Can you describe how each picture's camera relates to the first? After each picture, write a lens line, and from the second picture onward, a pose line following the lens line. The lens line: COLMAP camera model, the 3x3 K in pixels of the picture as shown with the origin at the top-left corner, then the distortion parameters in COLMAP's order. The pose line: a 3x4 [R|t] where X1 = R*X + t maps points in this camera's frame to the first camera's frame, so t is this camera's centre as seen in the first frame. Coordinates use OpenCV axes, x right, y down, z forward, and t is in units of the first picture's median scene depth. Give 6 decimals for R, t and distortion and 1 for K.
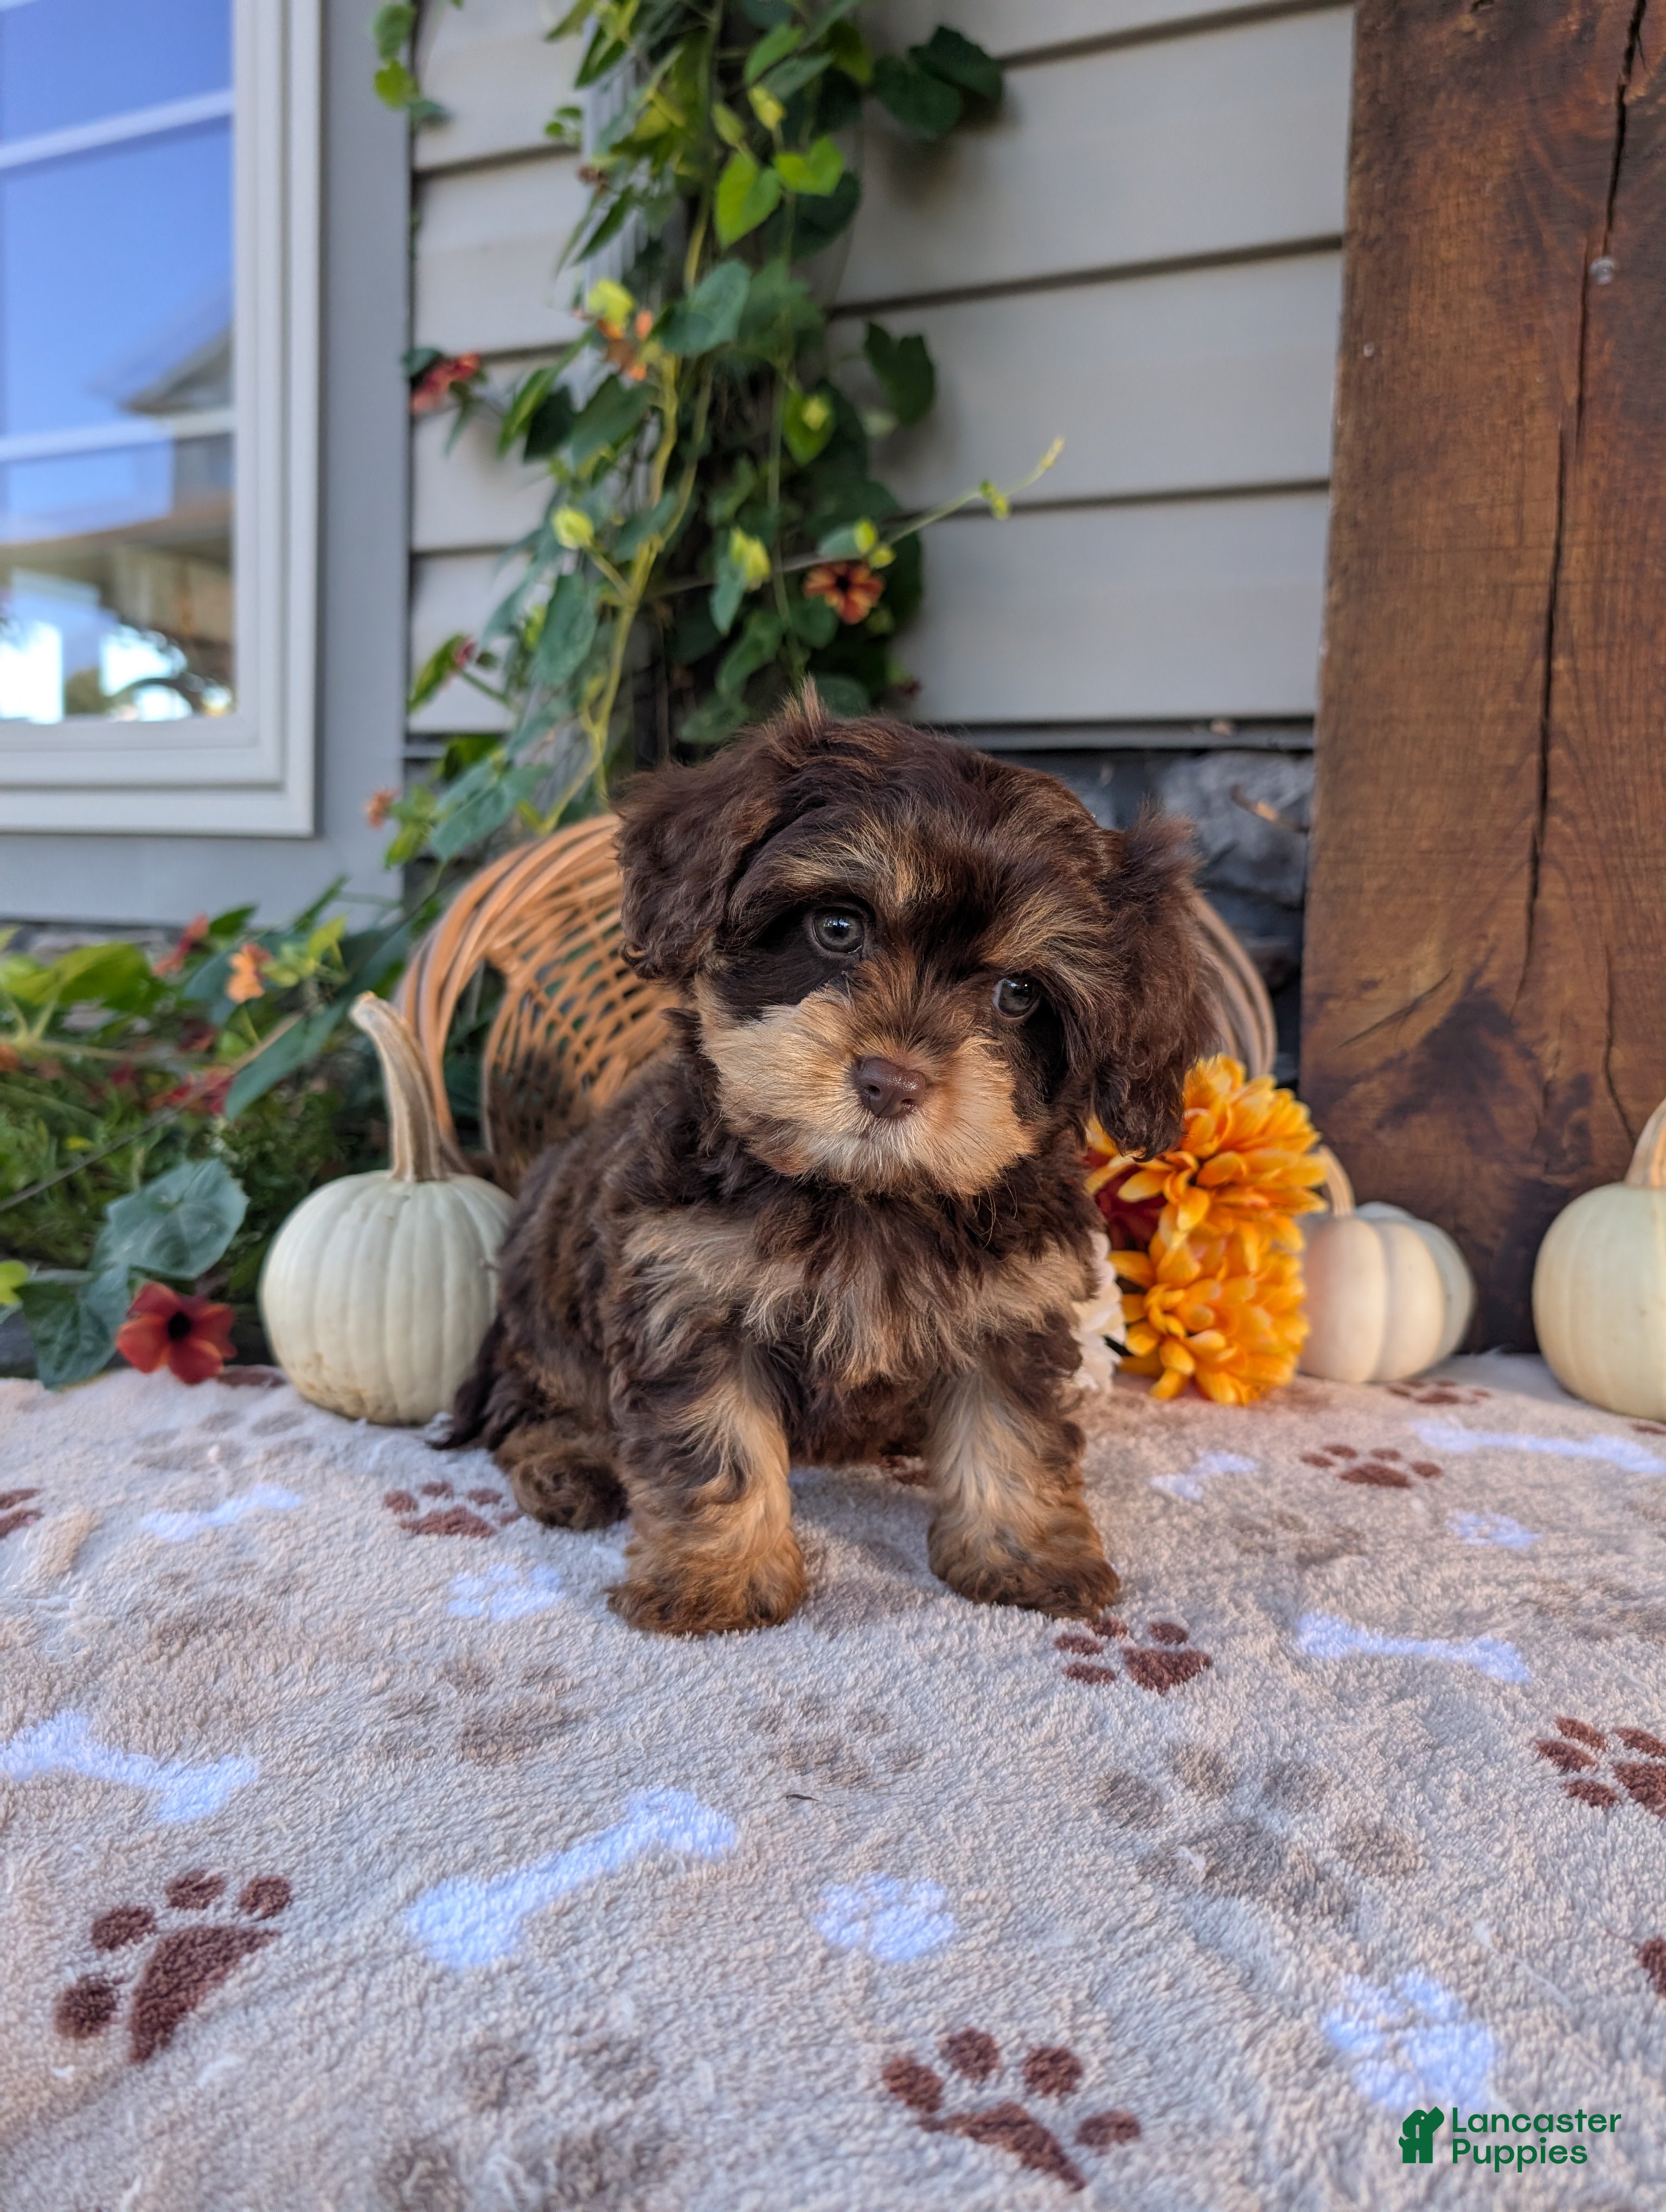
lens RADIAL K [[1660.7, 0, 846.1], [0, 1660.7, 1093.9], [0, 0, 1]] dist [-0.010170, 0.003750]
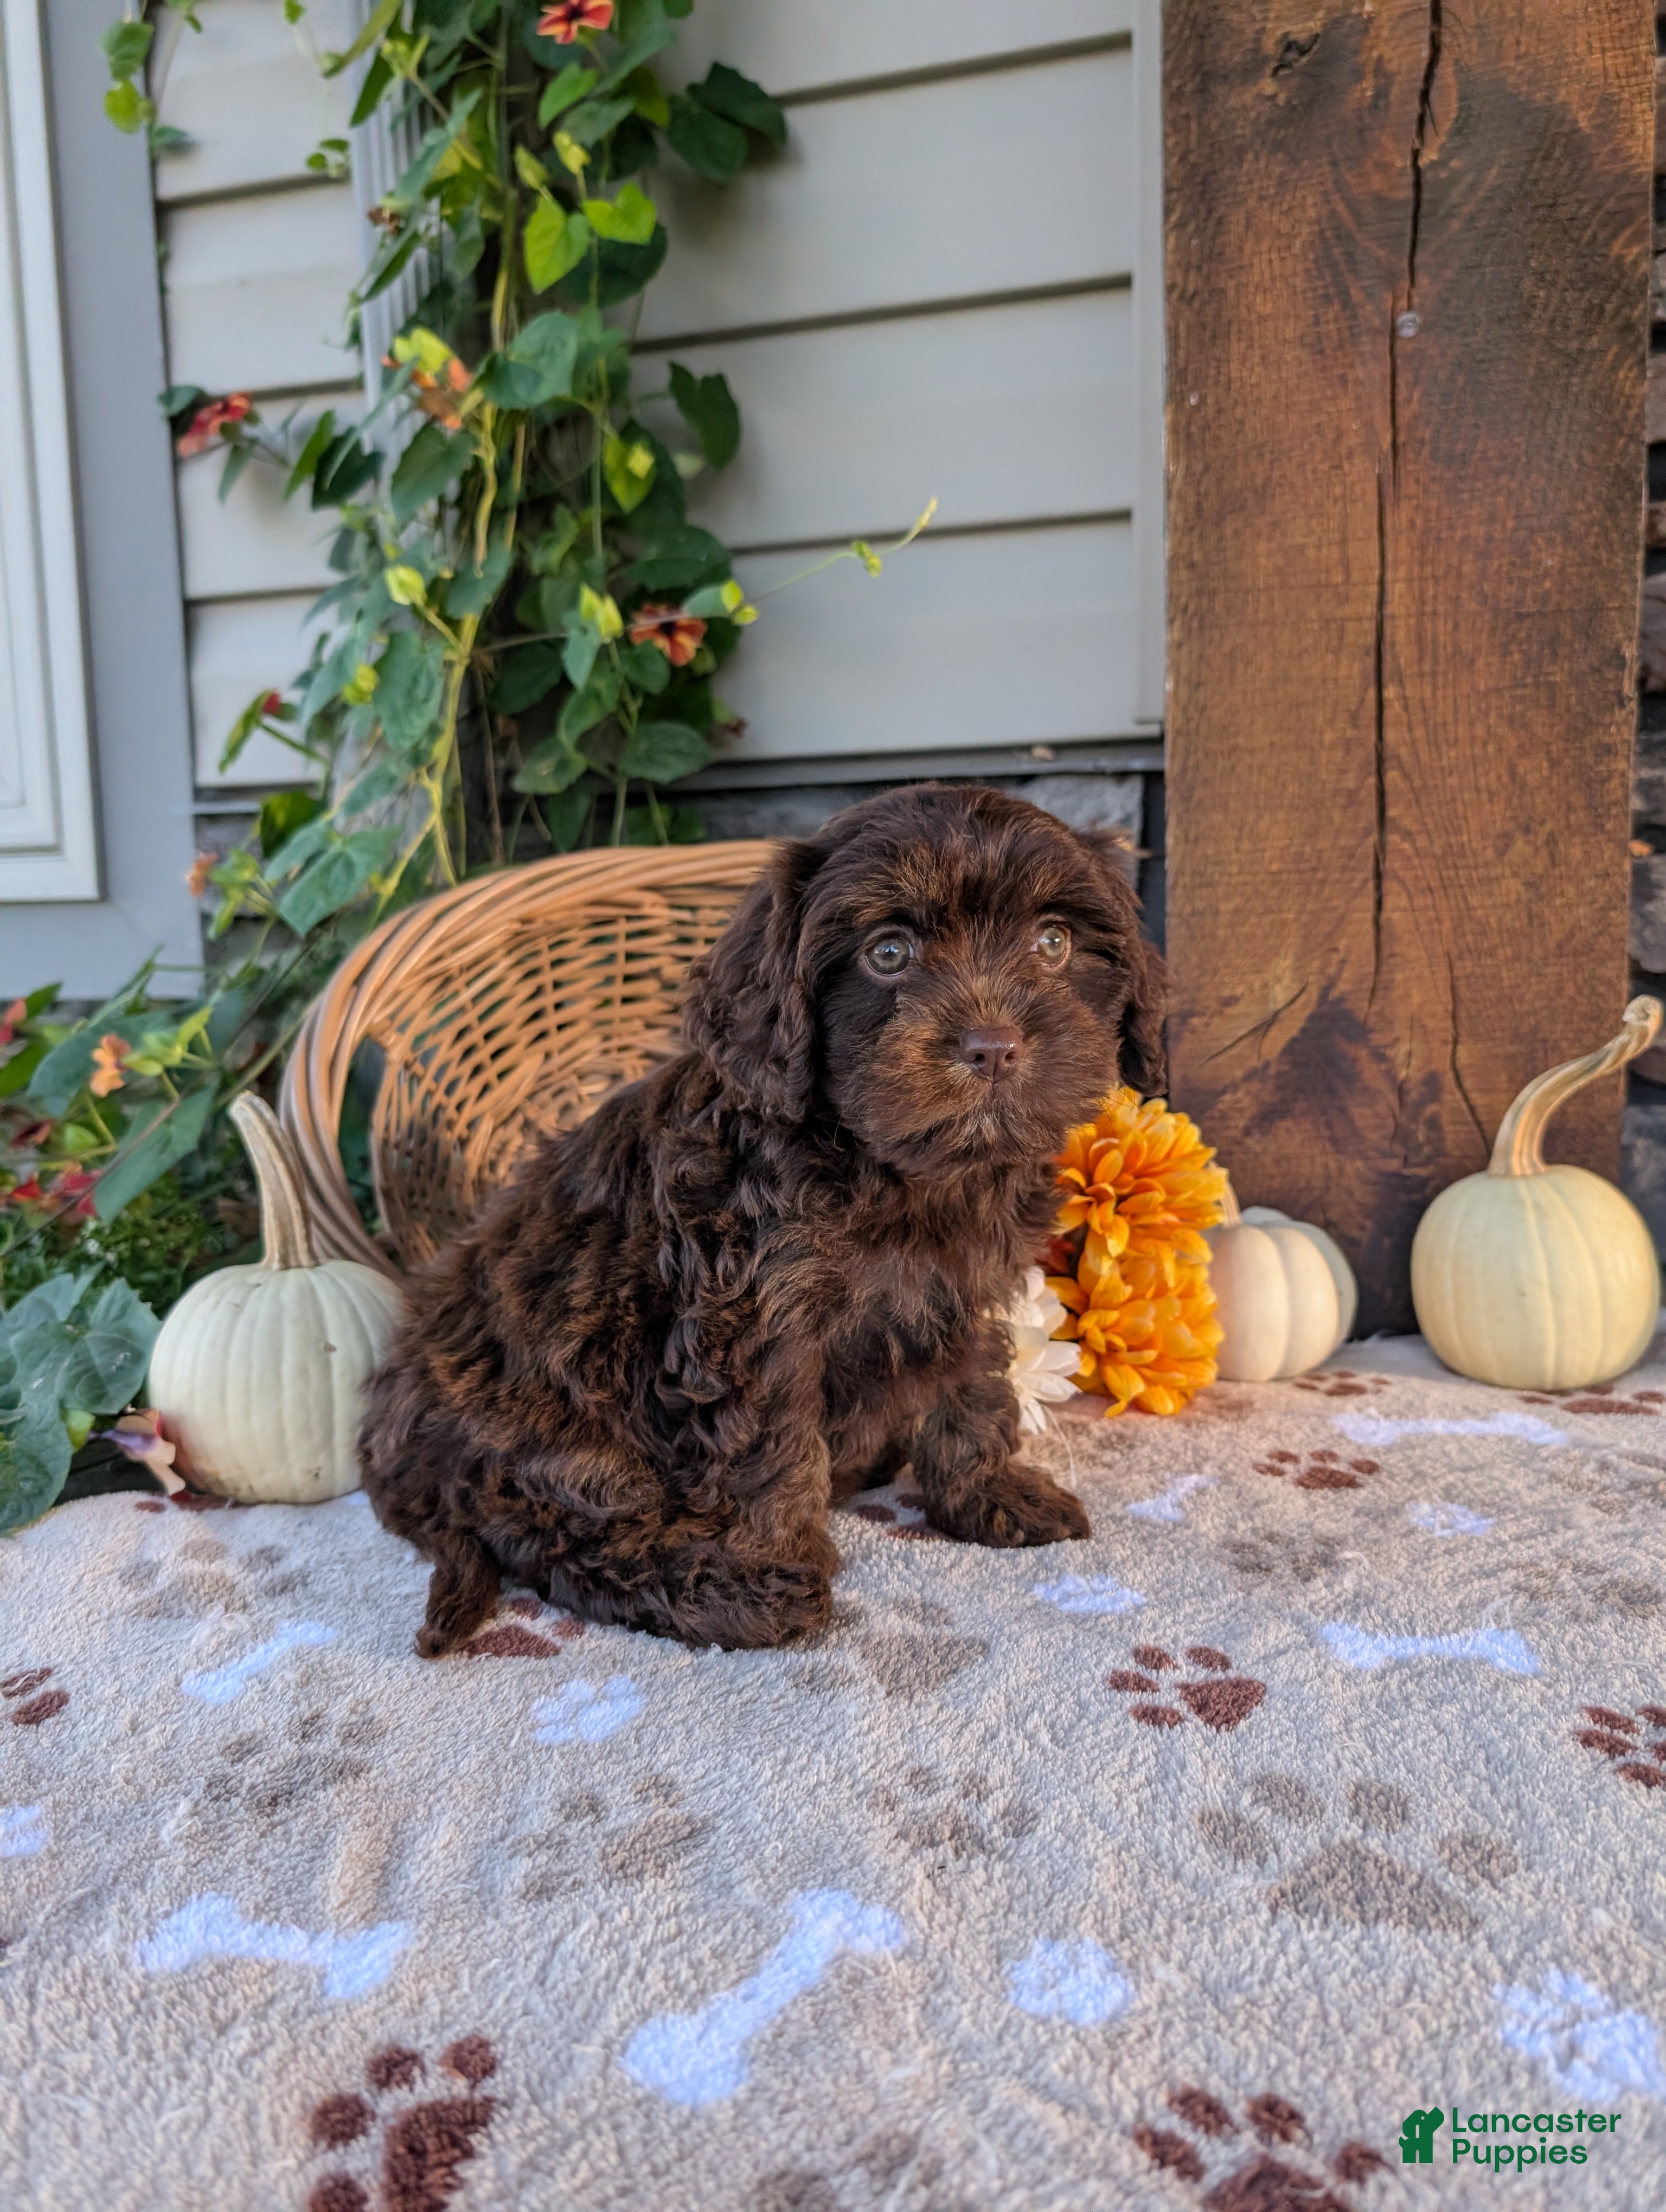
lens RADIAL K [[1660.7, 0, 797.1], [0, 1660.7, 1101.0], [0, 0, 1]] dist [-0.010170, 0.003750]
pose [[0.987095, -0.077973, 0.139872, -0.113033], [0.076198, 0.996930, 0.018012, -0.043728], [-0.140847, -0.007122, 0.990006, -0.006373]]
